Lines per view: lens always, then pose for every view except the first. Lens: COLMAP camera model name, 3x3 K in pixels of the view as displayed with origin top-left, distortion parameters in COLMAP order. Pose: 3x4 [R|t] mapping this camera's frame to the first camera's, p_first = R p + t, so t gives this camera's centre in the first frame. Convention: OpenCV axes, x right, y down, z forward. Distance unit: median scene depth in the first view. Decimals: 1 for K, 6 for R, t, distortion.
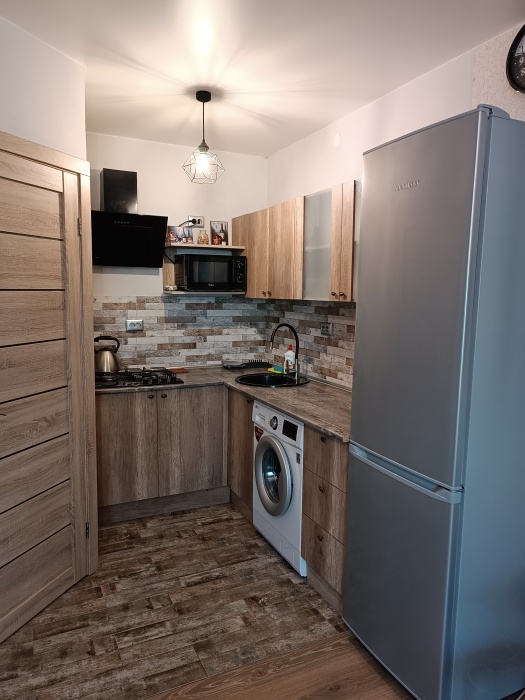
lens RADIAL K [[508.8, 0, 261.1], [0, 508.8, 353.1], [0, 0, 1]] dist [0.035596, -0.029046]
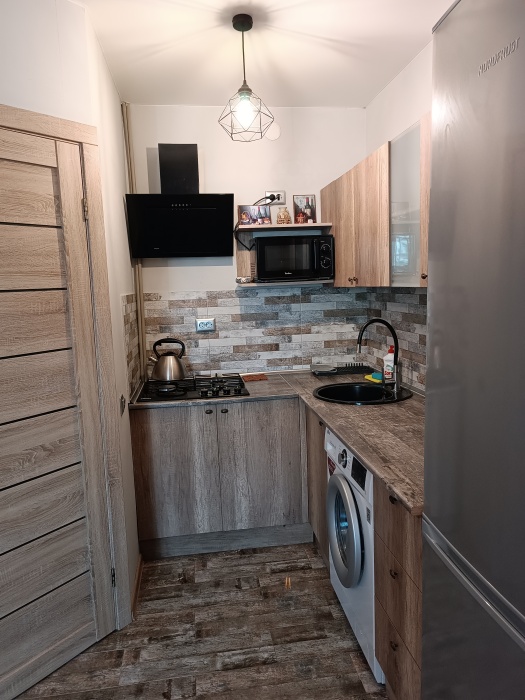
lens RADIAL K [[508.8, 0, 259.6], [0, 508.8, 351.5], [0, 0, 1]] dist [0.035596, -0.029046]
pose [[0.953523, -0.007199, -0.301235, 0.134158], [0.011833, 0.999838, 0.013561, -0.027101], [0.301088, -0.016496, 0.953454, 0.276086]]
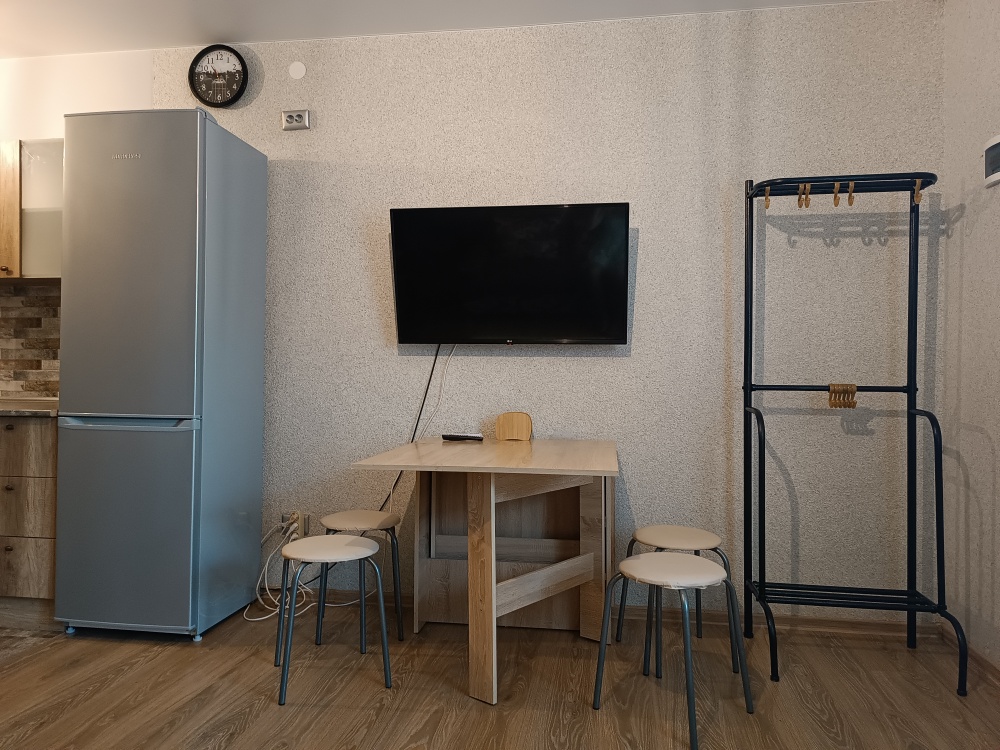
lens RADIAL K [[726.8, 0, 504.3], [0, 726.8, 376.6], [0, 0, 1]] dist [0.035596, -0.029046]
pose [[0.565871, -0.008403, 0.824451, -0.380387], [0.094701, 0.993993, -0.054868, 0.208268], [-0.819037, 0.109124, 0.563268, -0.339001]]
